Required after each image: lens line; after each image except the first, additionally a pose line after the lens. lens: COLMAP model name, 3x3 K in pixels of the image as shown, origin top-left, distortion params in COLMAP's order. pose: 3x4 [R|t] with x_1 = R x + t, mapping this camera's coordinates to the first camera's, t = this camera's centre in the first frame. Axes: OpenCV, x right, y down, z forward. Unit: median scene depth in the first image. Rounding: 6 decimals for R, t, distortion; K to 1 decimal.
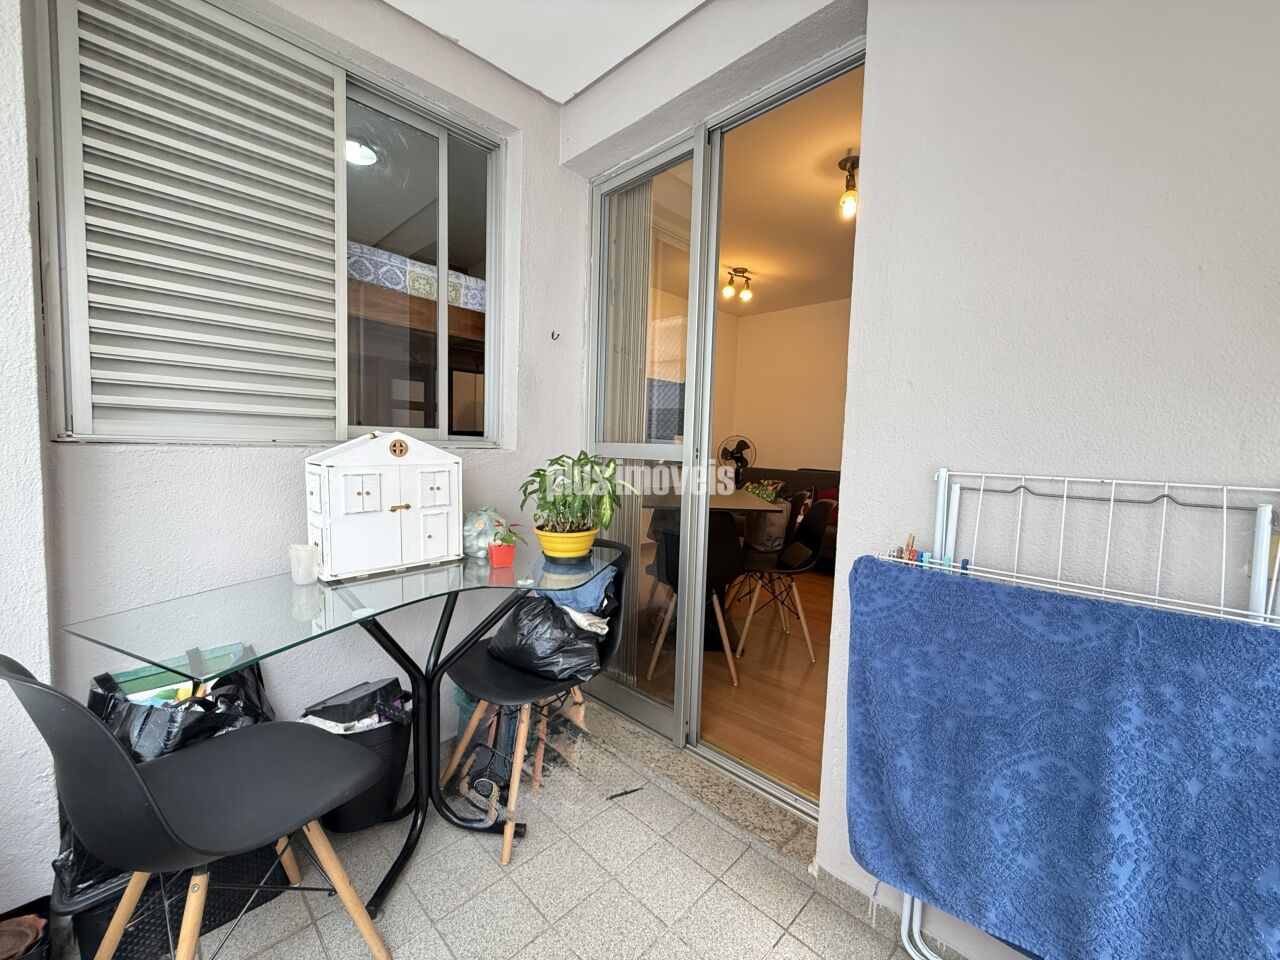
lens RADIAL K [[511.0, 0, 646.8], [0, 511.0, 484.8], [0, 0, 1]] dist [-0.001324, 0.000026]
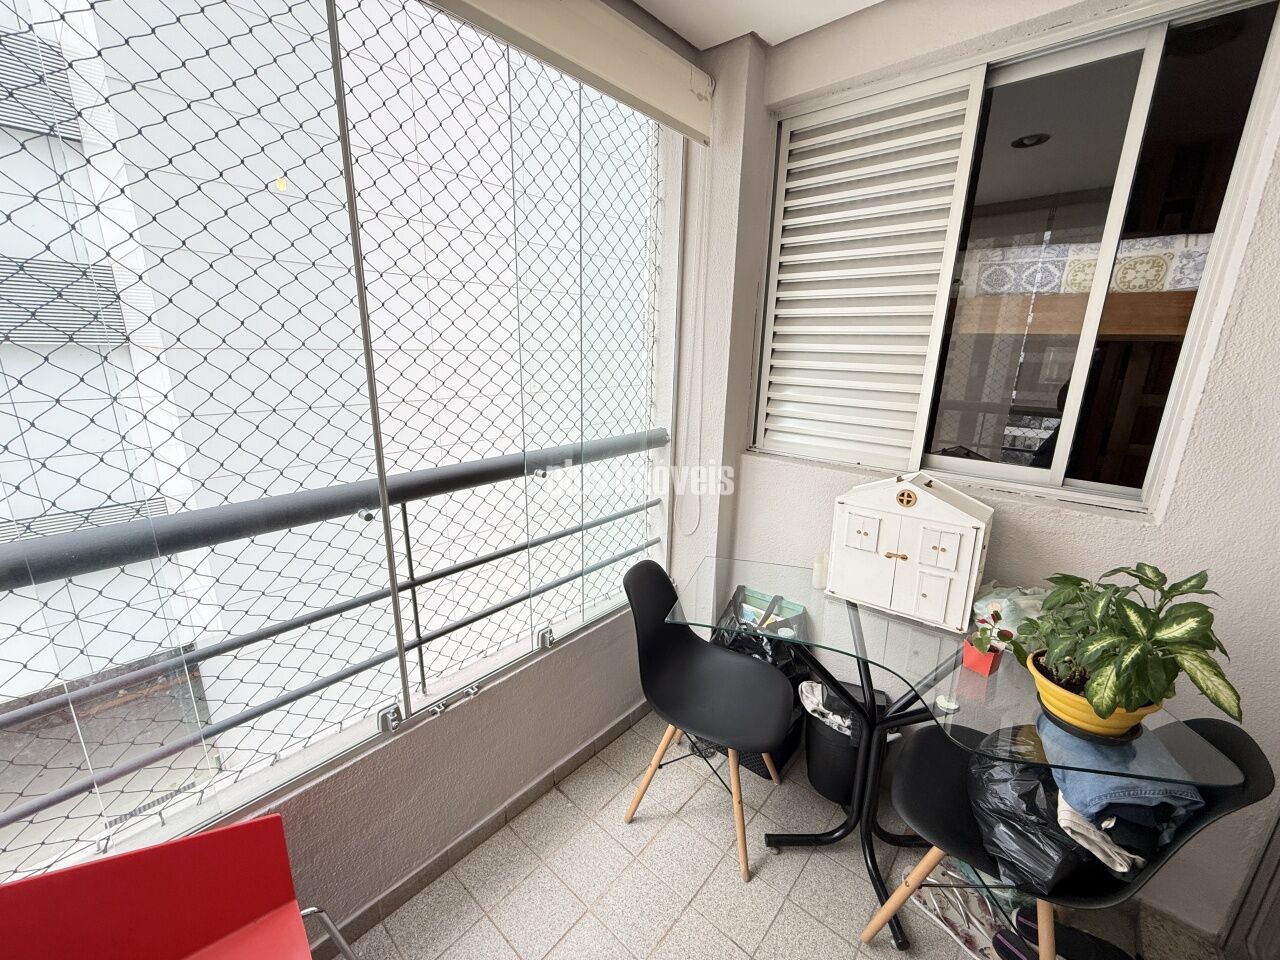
lens RADIAL K [[511.0, 0, 644.1], [0, 511.0, 487.4], [0, 0, 1]] dist [-0.001324, 0.000026]
pose [[0.022576, 0.219987, -0.975242, 0.402973], [-0.079029, 0.972830, 0.217614, -0.237509], [0.996617, 0.072160, 0.039348, 0.415292]]
